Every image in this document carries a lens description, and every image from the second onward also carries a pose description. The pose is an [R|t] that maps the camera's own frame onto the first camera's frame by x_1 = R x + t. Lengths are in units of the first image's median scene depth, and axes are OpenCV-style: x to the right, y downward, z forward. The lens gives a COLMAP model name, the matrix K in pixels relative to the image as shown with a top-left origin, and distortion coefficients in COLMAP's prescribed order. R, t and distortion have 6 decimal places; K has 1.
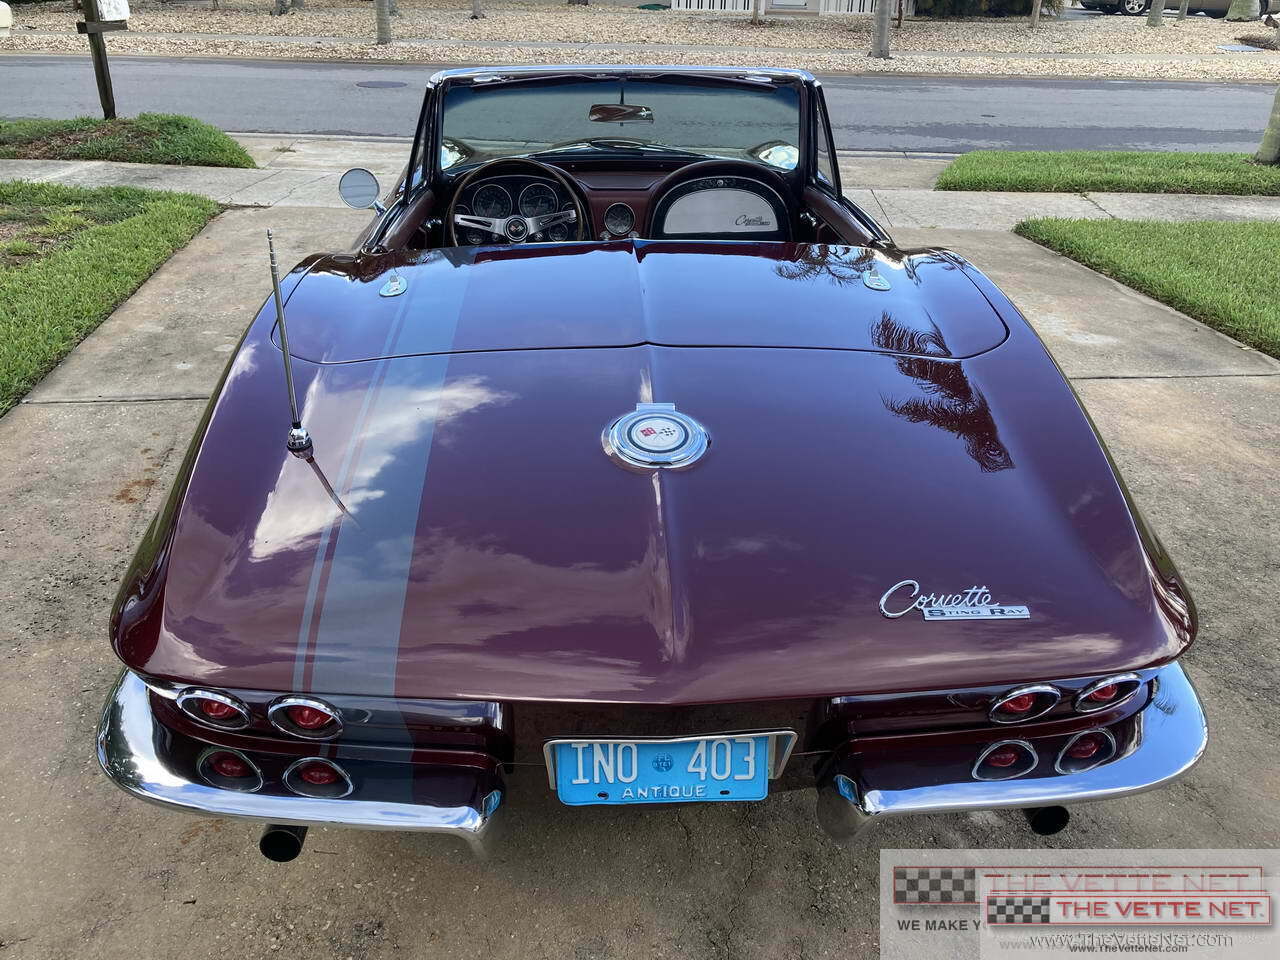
lens RADIAL K [[1029.4, 0, 646.8], [0, 1029.4, 469.6], [0, 0, 1]] dist [0.034131, -0.036594]
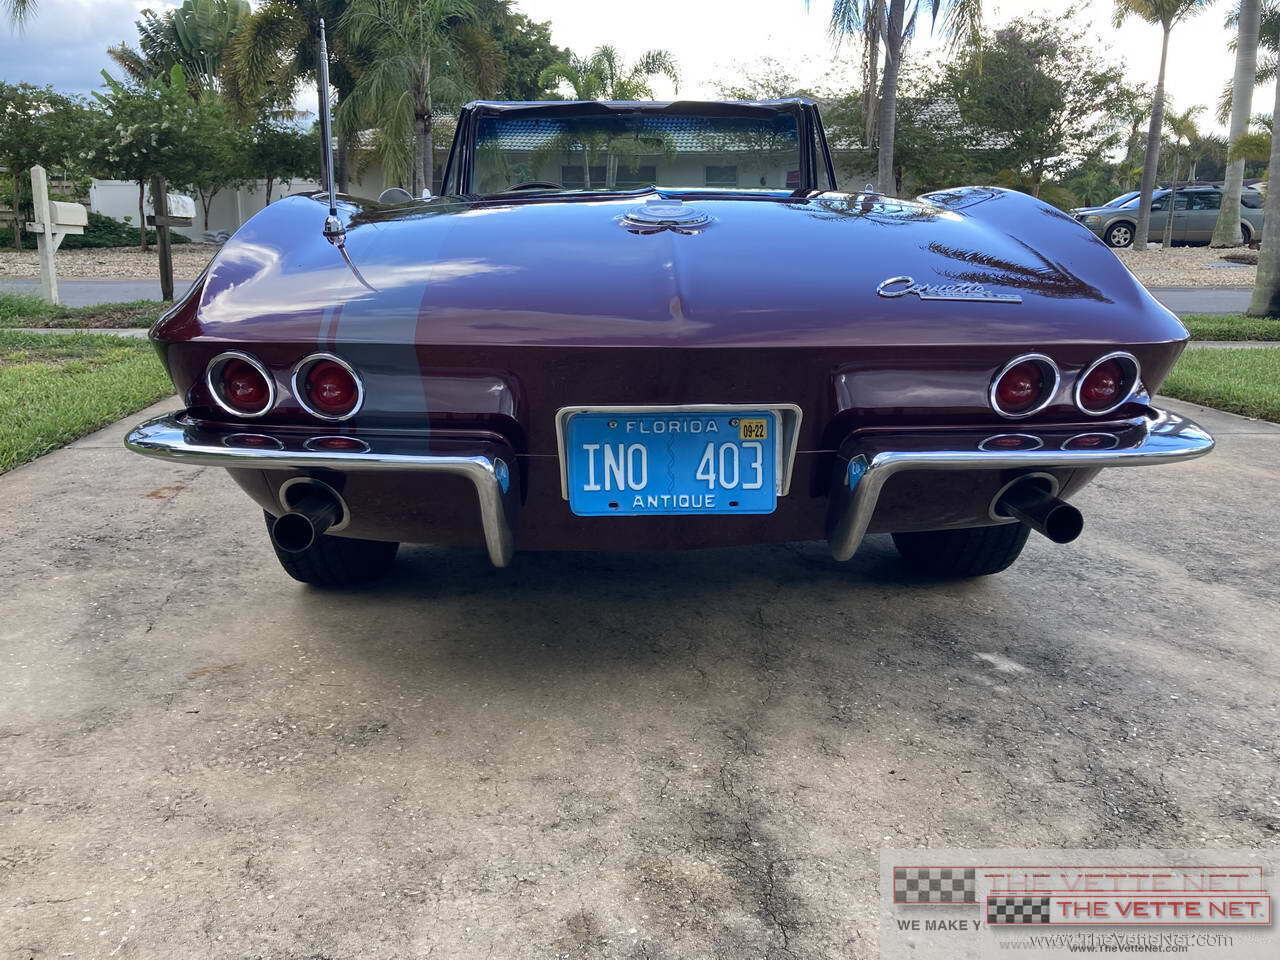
lens RADIAL K [[1029.4, 0, 640.1], [0, 1029.4, 457.2], [0, 0, 1]] dist [0.034131, -0.036594]
pose [[0.999606, -0.010423, -0.026081, 0.008388], [0.004080, 0.972630, -0.232322, 0.405151], [0.027788, 0.232124, 0.972289, 0.008715]]
